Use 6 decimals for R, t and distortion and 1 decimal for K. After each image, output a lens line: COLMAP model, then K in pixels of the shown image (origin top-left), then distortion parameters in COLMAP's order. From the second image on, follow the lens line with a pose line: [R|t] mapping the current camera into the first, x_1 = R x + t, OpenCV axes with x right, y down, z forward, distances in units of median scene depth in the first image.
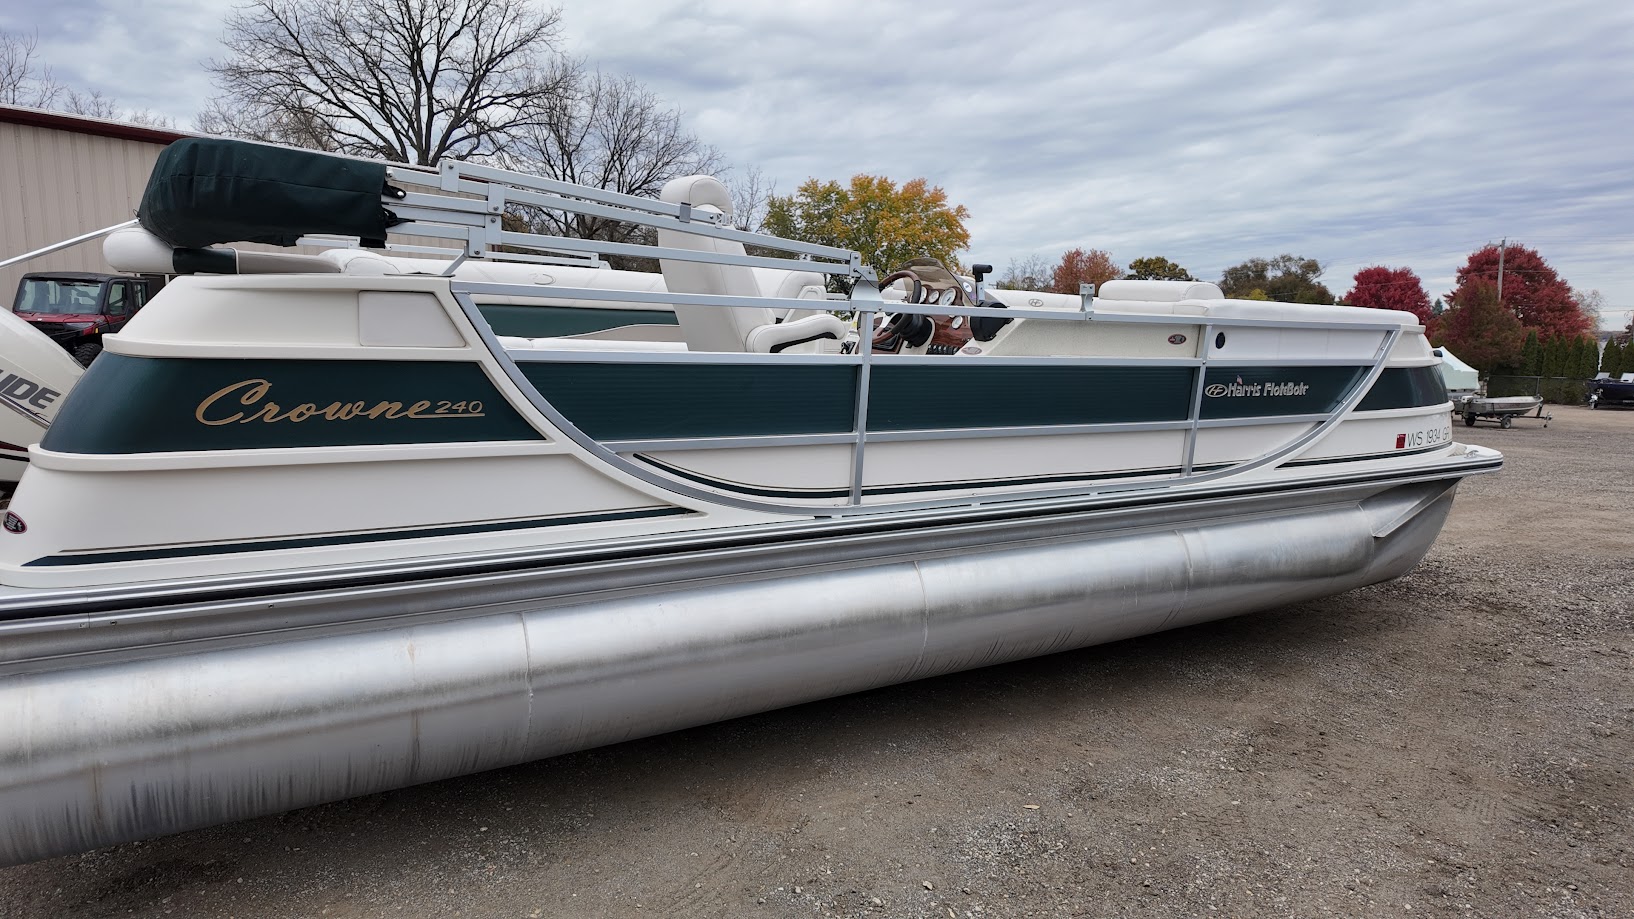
lens RADIAL K [[958.3, 0, 815.4], [0, 958.3, 461.8], [0, 0, 1]] dist [0.052006, -0.045505]
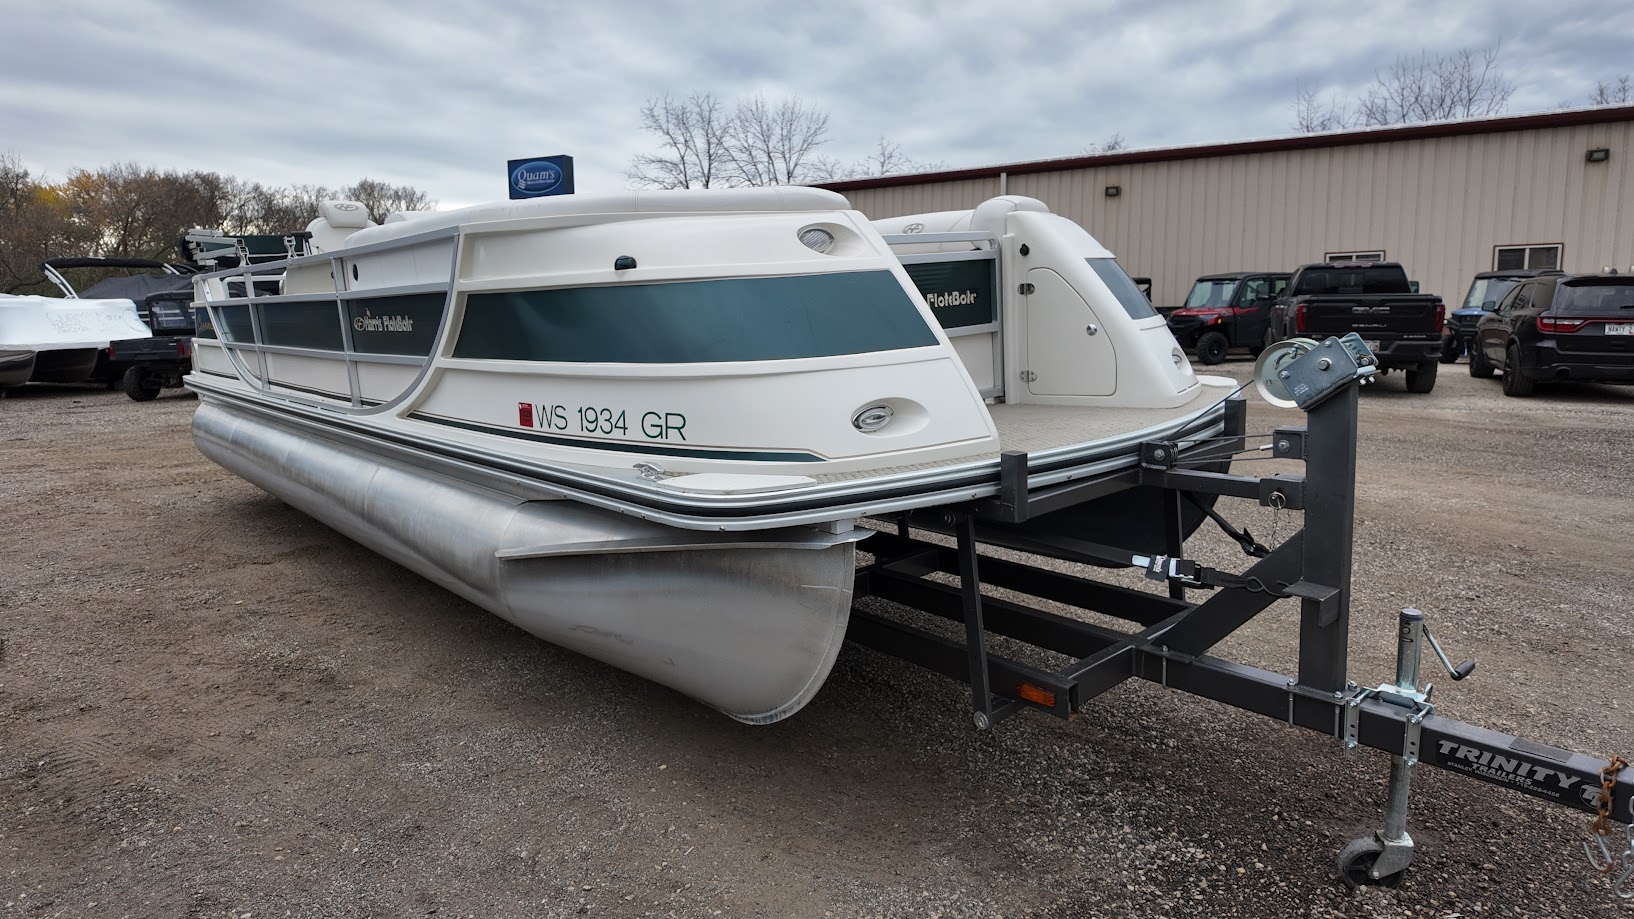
lens RADIAL K [[973.6, 0, 819.6], [0, 973.6, 460.7], [0, 0, 1]] dist [0.047690, -0.041400]
pose [[0.164740, 0.115582, -0.979542, 1.472338], [-0.119837, 0.988099, 0.096437, -0.087939], [0.979030, 0.101499, 0.176630, 1.278449]]
